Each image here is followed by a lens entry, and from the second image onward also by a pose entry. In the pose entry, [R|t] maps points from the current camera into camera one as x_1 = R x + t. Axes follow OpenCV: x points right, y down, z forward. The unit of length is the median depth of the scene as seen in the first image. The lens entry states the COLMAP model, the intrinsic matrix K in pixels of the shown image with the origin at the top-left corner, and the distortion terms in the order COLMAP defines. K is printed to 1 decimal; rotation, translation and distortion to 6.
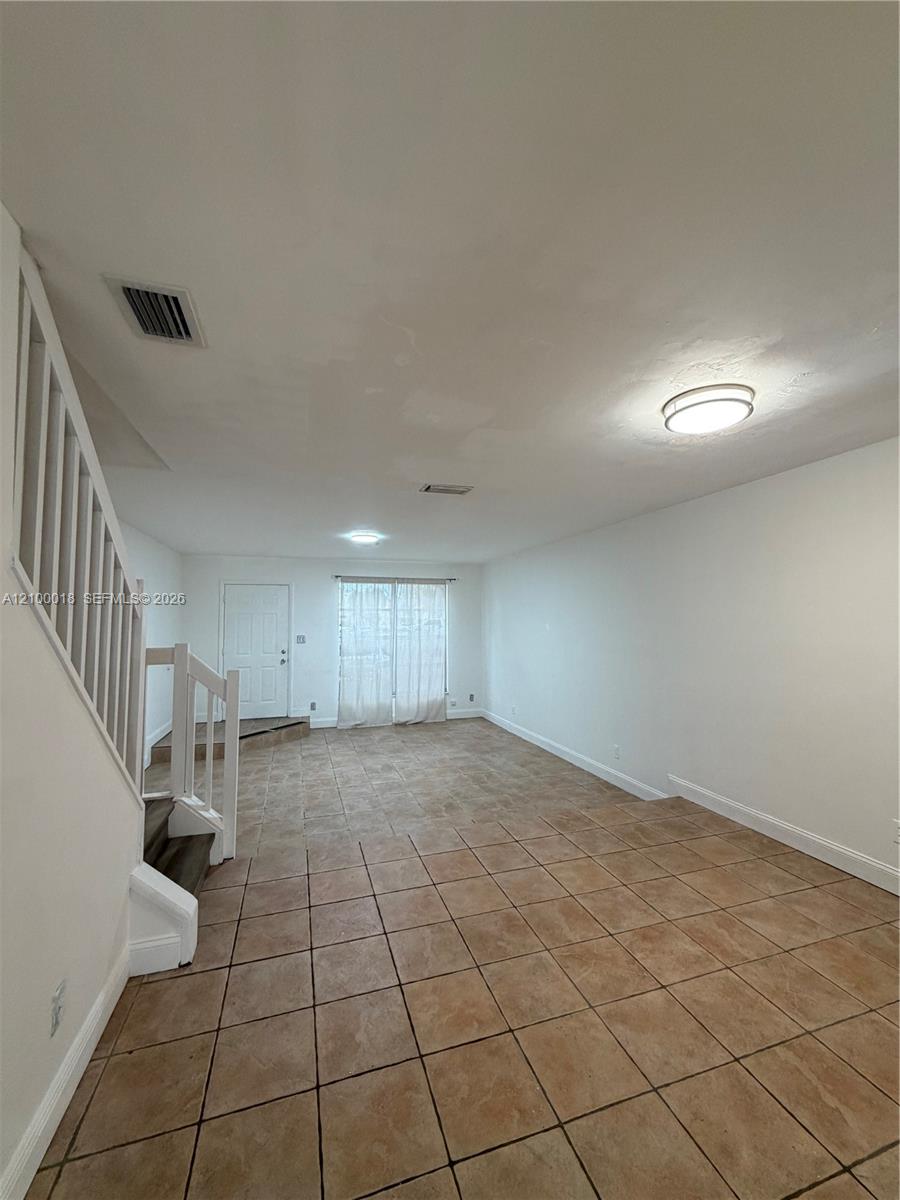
lens RADIAL K [[477.8, 0, 449.5], [0, 477.8, 594.1], [0, 0, 1]] dist [0.001920, -0.000106]
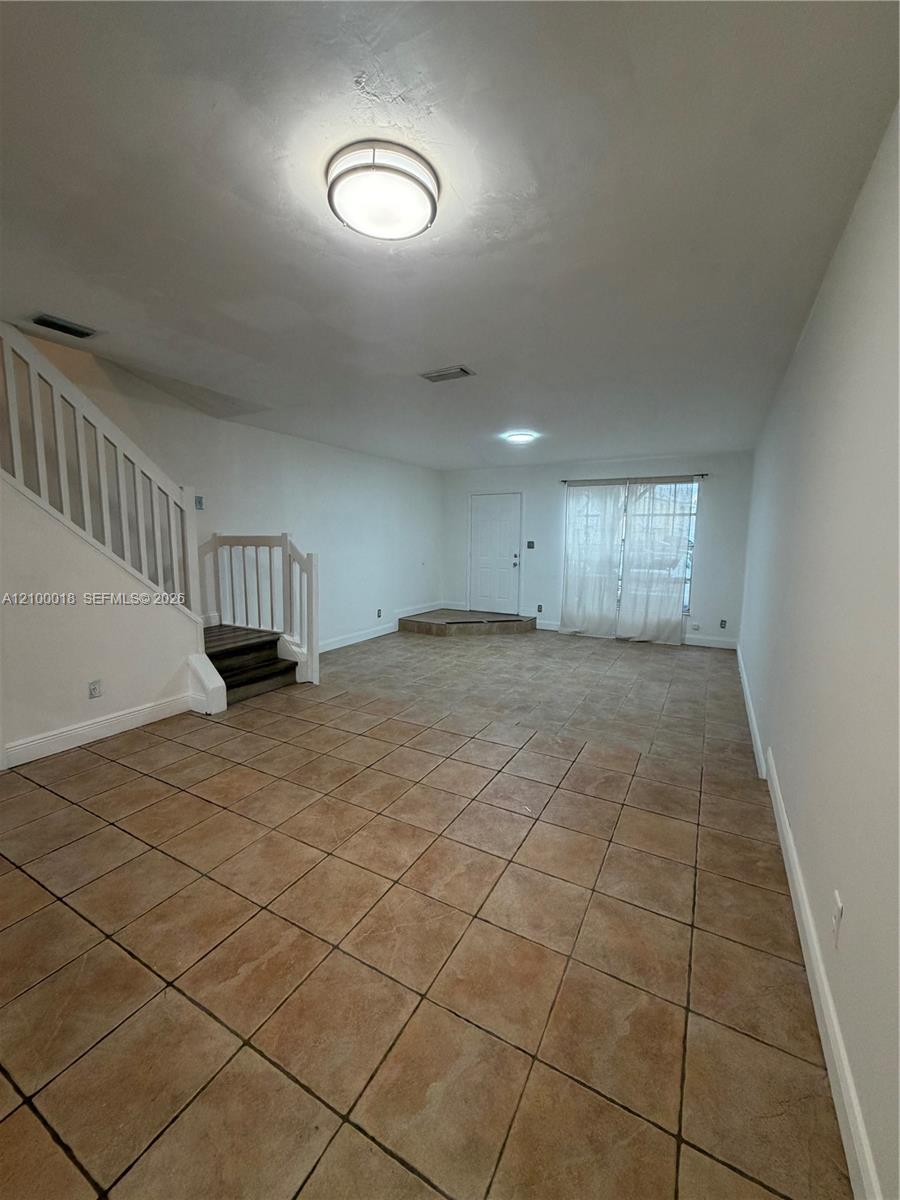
lens RADIAL K [[477.8, 0, 449.5], [0, 477.8, 594.1], [0, 0, 1]] dist [0.001920, -0.000106]
pose [[0.686879, 0.097086, -0.720258, 0.550013], [0.028921, 0.986601, 0.160568, 0.044363], [0.726196, -0.131121, 0.674868, 0.235306]]
